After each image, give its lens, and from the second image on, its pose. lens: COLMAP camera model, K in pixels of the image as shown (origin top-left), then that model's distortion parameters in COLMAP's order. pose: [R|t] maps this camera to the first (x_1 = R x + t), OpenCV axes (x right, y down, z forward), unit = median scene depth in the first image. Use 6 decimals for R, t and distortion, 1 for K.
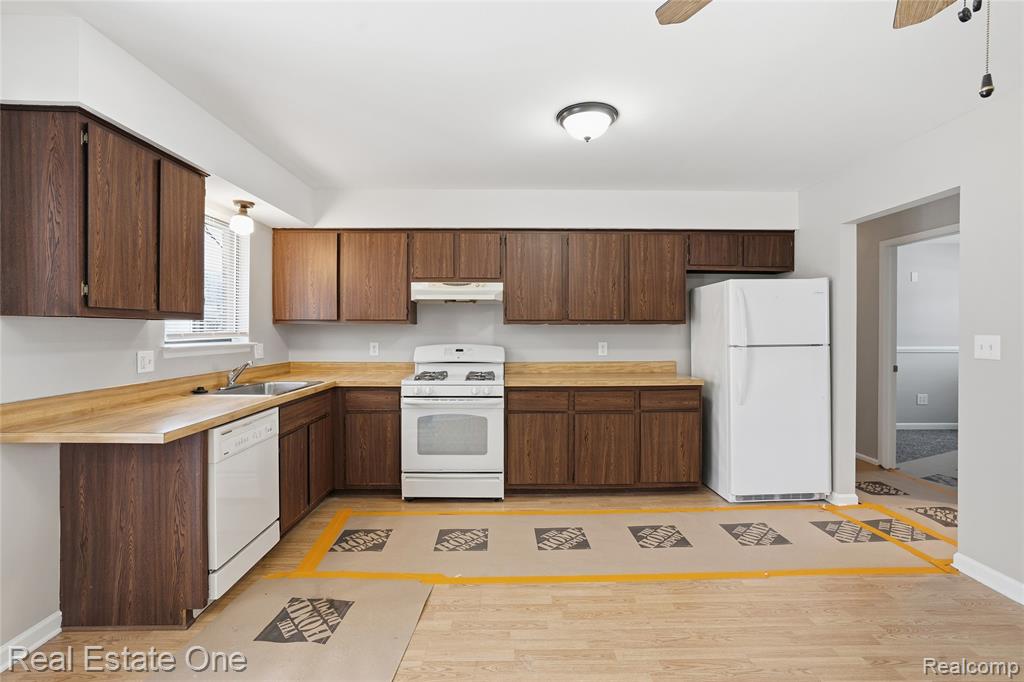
lens RADIAL K [[472.2, 0, 517.4], [0, 472.2, 342.0], [0, 0, 1]] dist [-0.035554, 0.027697]
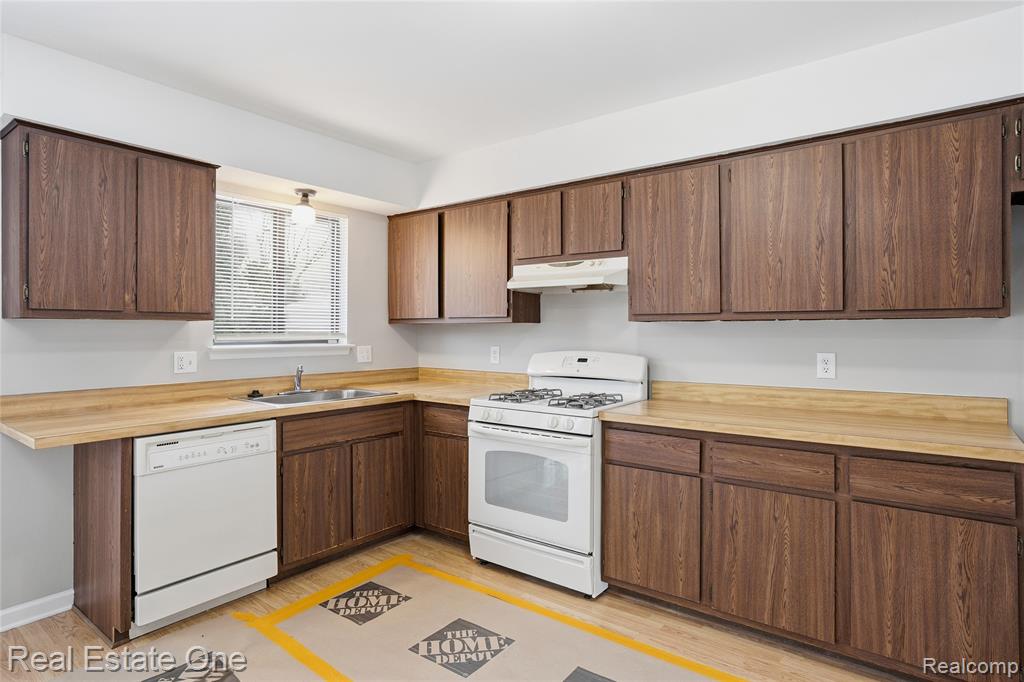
lens RADIAL K [[560.7, 0, 512.6], [0, 560.7, 336.9], [0, 0, 1]] dist [-0.006172, 0.001730]
pose [[0.787437, 0.006589, -0.616361, 0.342194], [-0.015177, 0.999847, -0.008701, -0.008601], [0.616209, 0.016207, 0.787416, 0.331218]]
